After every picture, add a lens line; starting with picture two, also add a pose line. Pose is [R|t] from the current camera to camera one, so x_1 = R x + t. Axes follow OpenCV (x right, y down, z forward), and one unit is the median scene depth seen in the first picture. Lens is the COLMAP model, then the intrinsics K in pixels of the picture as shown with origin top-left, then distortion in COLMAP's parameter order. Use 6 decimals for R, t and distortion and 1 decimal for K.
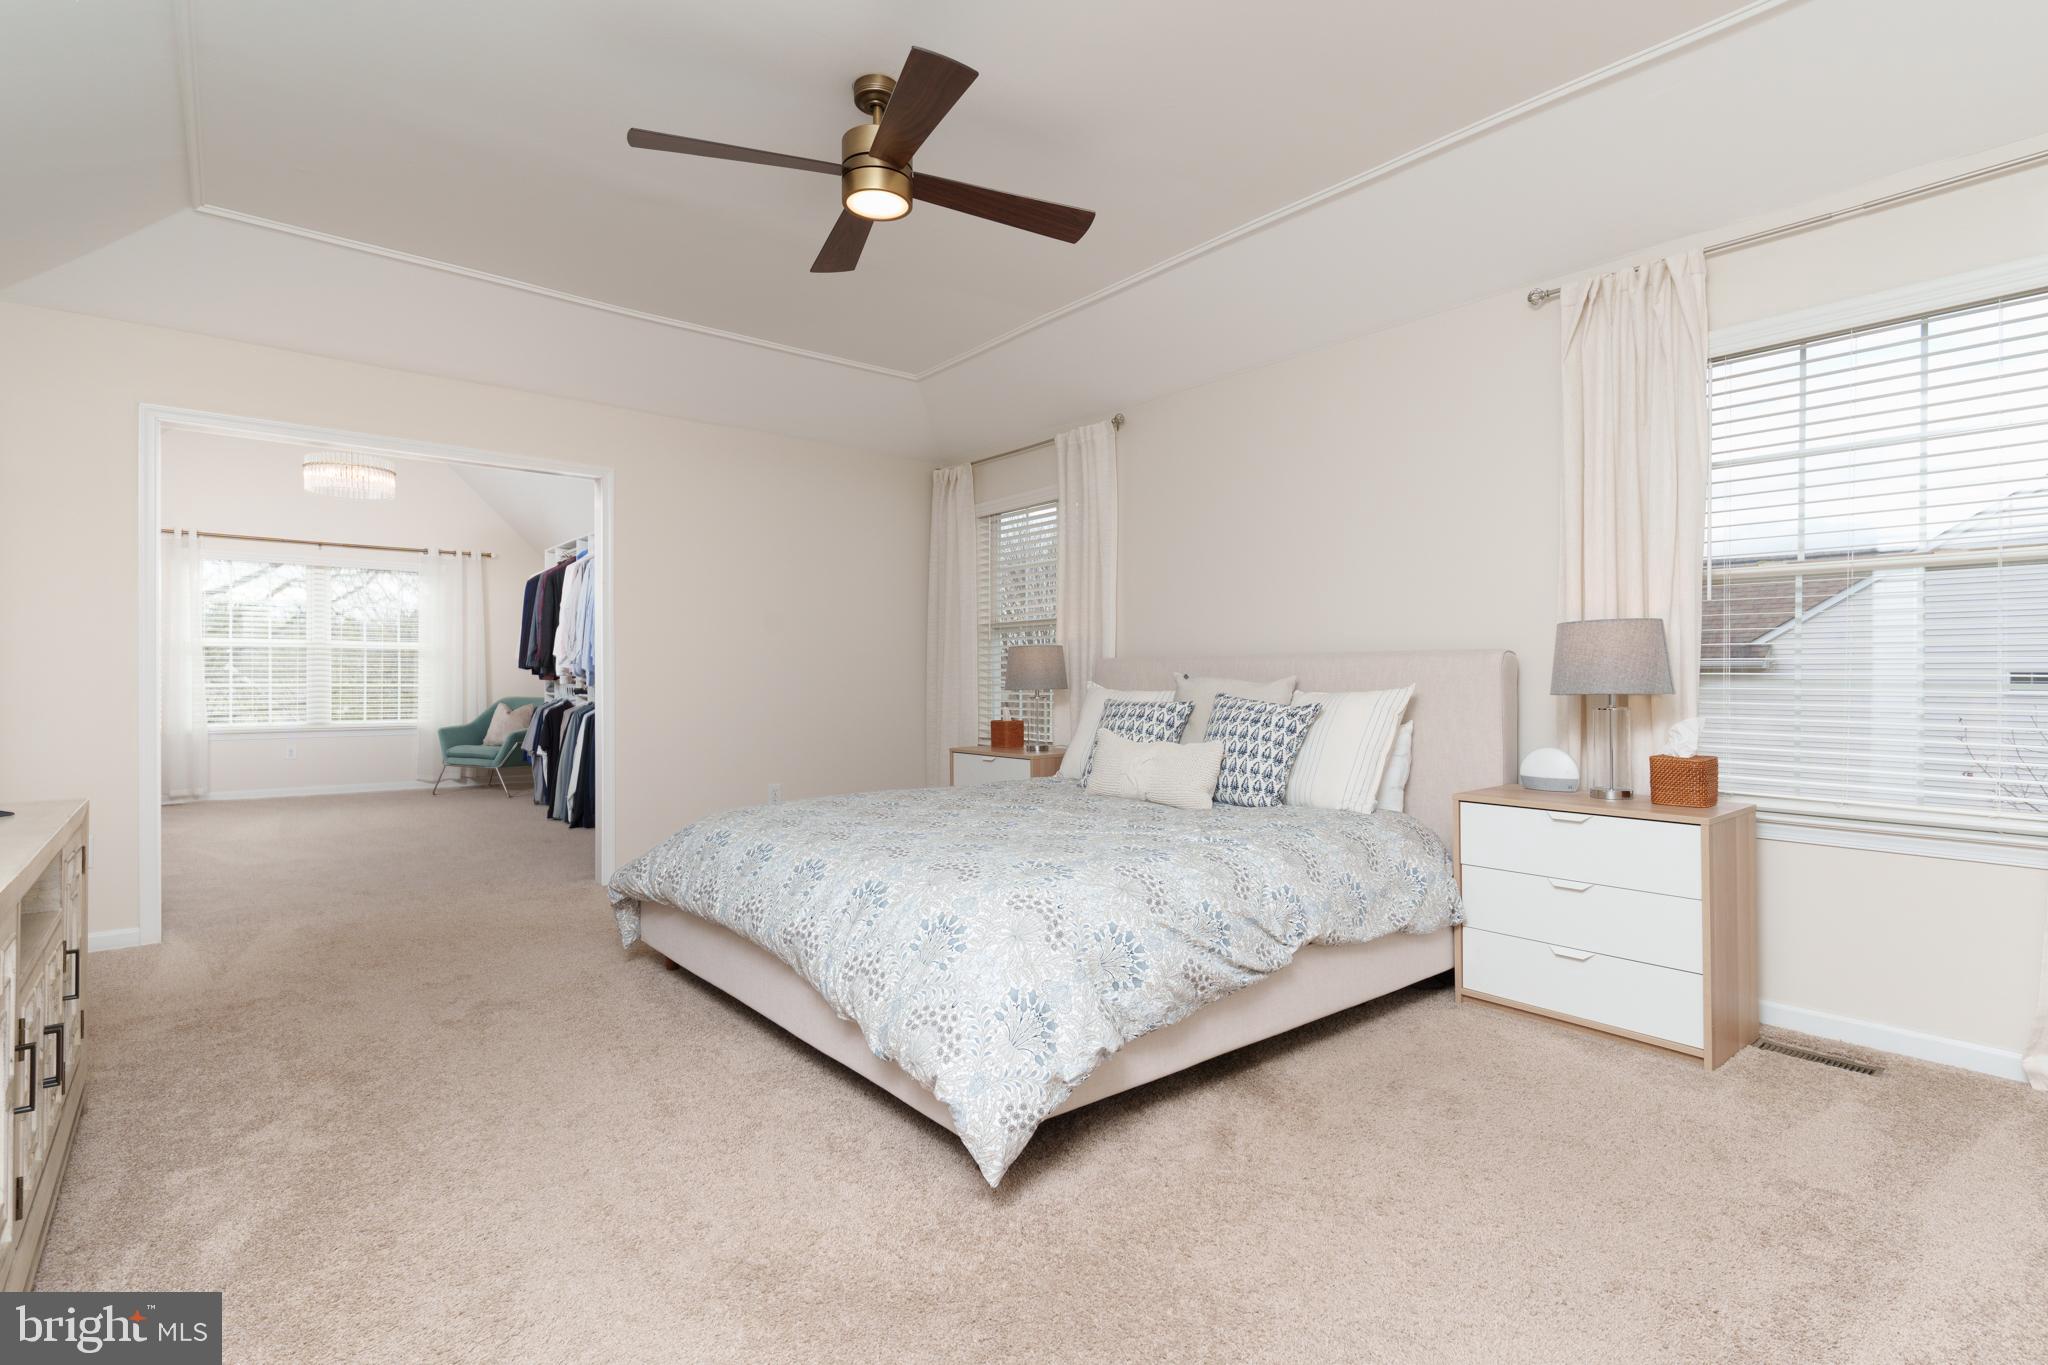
lens RADIAL K [[986.2, 0, 1022.8], [0, 986.2, 677.5], [0, 0, 1]] dist [0.009021, 0.000174]
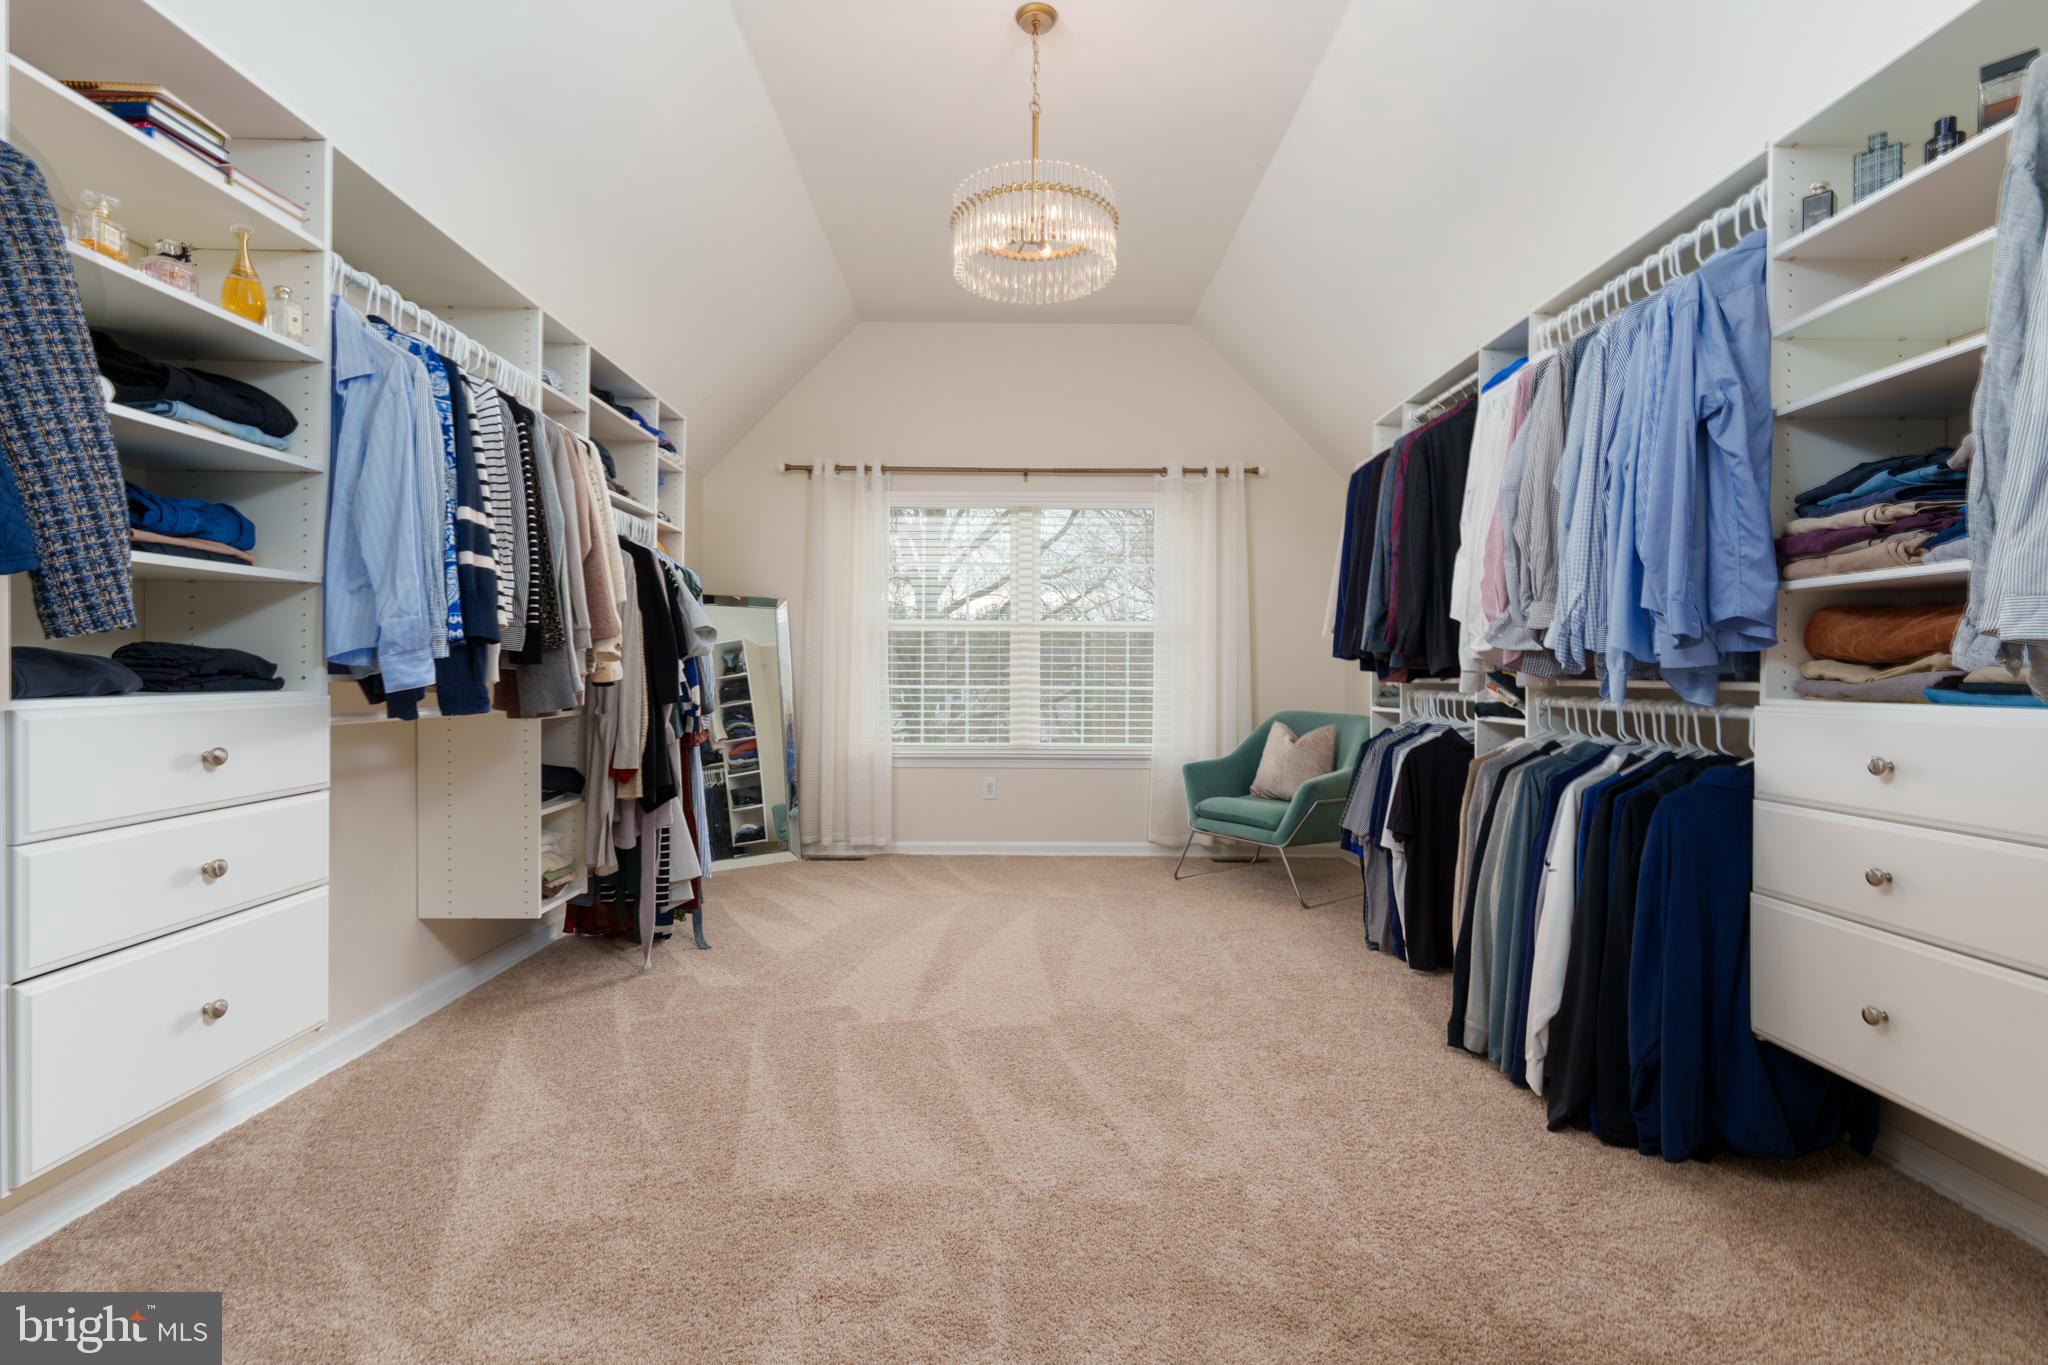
lens RADIAL K [[986.2, 0, 1017.9], [0, 986.2, 685.4], [0, 0, 1]] dist [0.009021, 0.000174]
pose [[0.778014, 0.006150, -0.628216, -0.322631], [-0.001320, 0.999966, 0.008155, 0.000583], [0.628245, -0.005516, 0.777996, 0.520592]]
